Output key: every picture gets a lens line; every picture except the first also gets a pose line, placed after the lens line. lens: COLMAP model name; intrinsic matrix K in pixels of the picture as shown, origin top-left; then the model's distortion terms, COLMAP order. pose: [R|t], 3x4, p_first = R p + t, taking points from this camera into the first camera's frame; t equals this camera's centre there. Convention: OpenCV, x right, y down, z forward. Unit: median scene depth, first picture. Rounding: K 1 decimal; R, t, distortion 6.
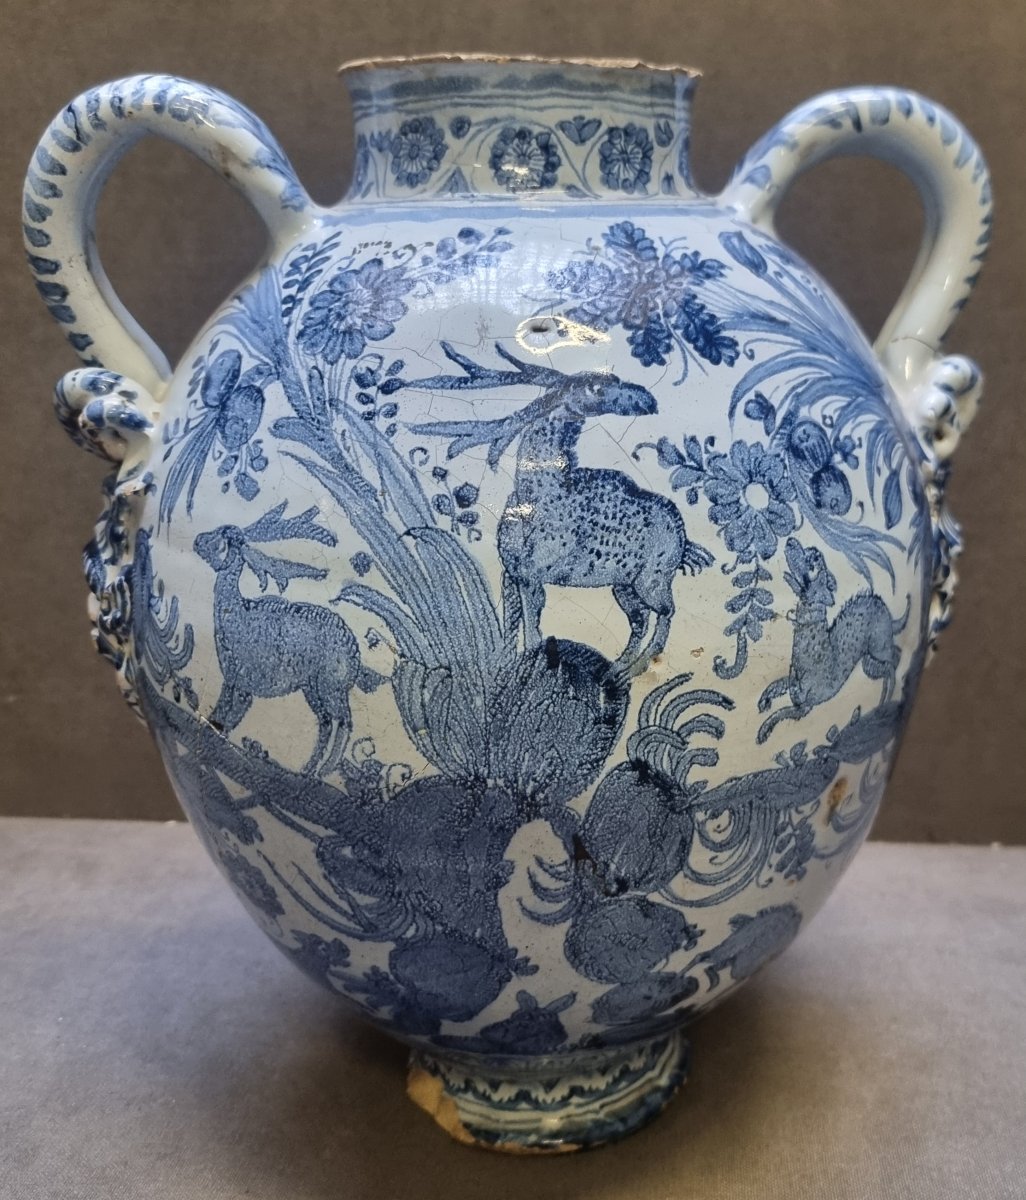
lens RADIAL K [[1294.3, 0, 517.7], [0, 1294.3, 600.5], [0, 0, 1]] dist [0.027807, 0.000000]
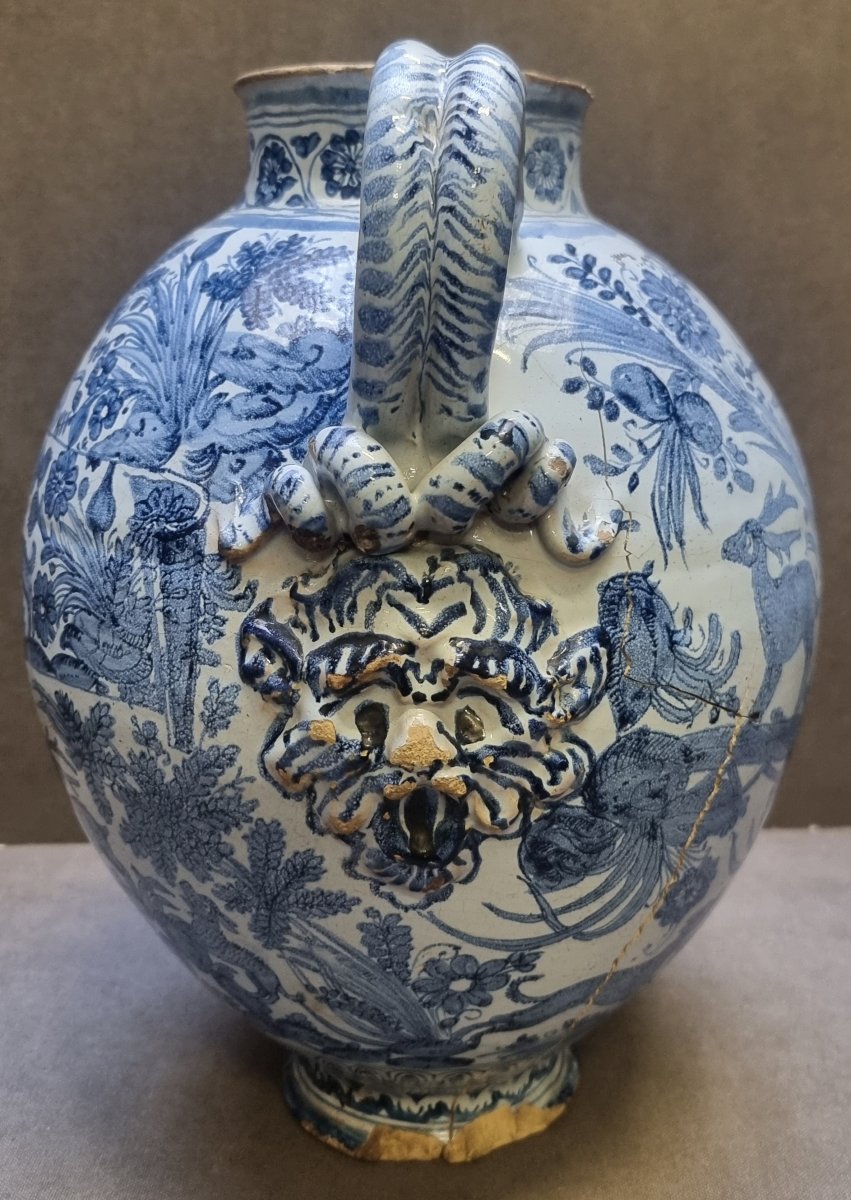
lens RADIAL K [[1344.7, 0, 431.2], [0, 1344.7, 596.0], [0, 0, 1]] dist [0.031688, 0.000000]
pose [[0.101315, -0.229814, 0.967947, -1.335319], [0.269175, 0.942996, 0.195715, -0.286388], [-0.957747, 0.240718, 0.157400, 1.104546]]
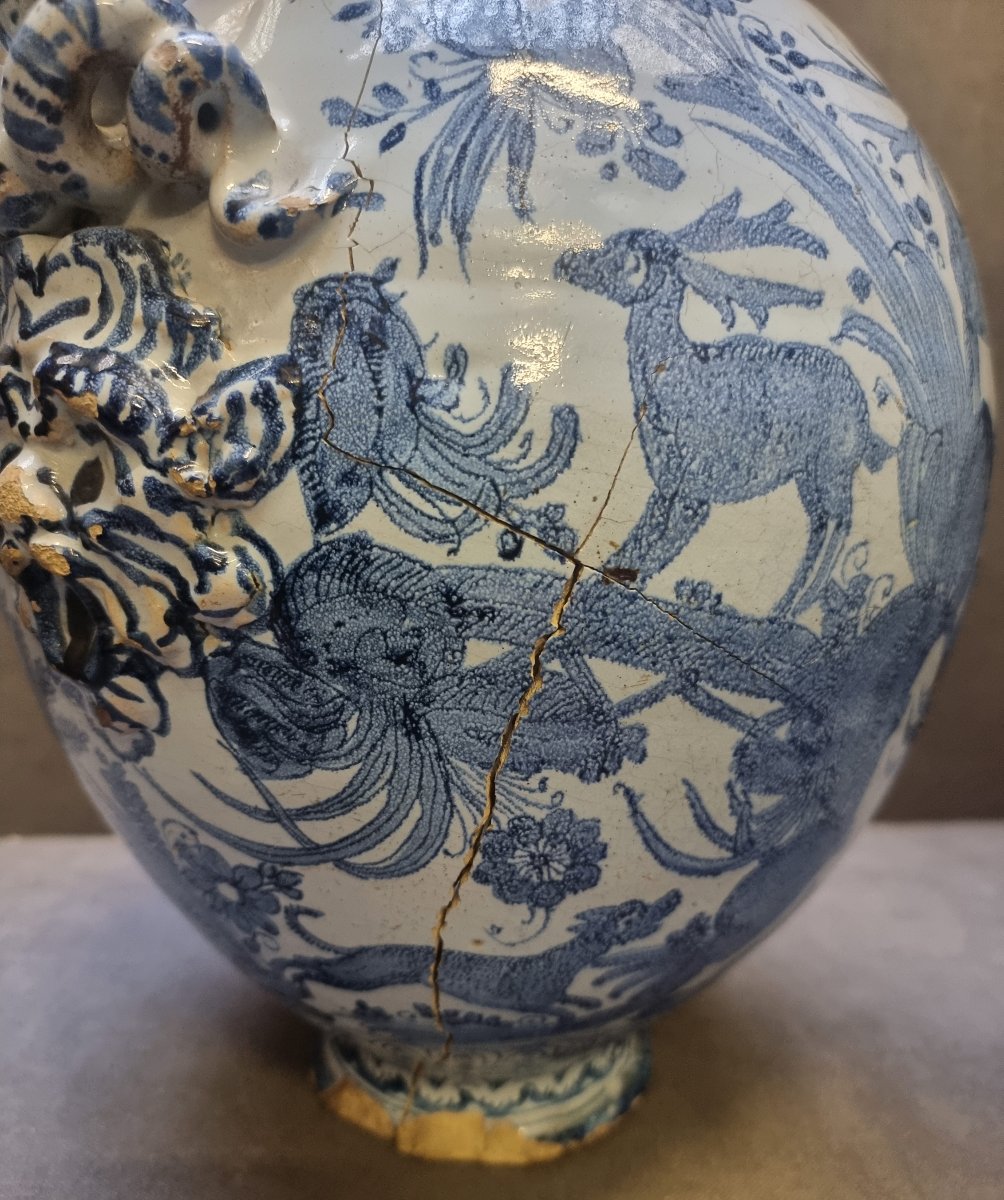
lens RADIAL K [[995.2, 0, 453.8], [0, 995.2, 694.1], [0, 0, 1]] dist [-0.011480, -0.006511]
pose [[0.672698, -0.142934, 0.725980, -0.660638], [0.171829, 0.984518, 0.034619, 0.127837], [-0.719689, 0.101457, 0.686844, 0.776697]]
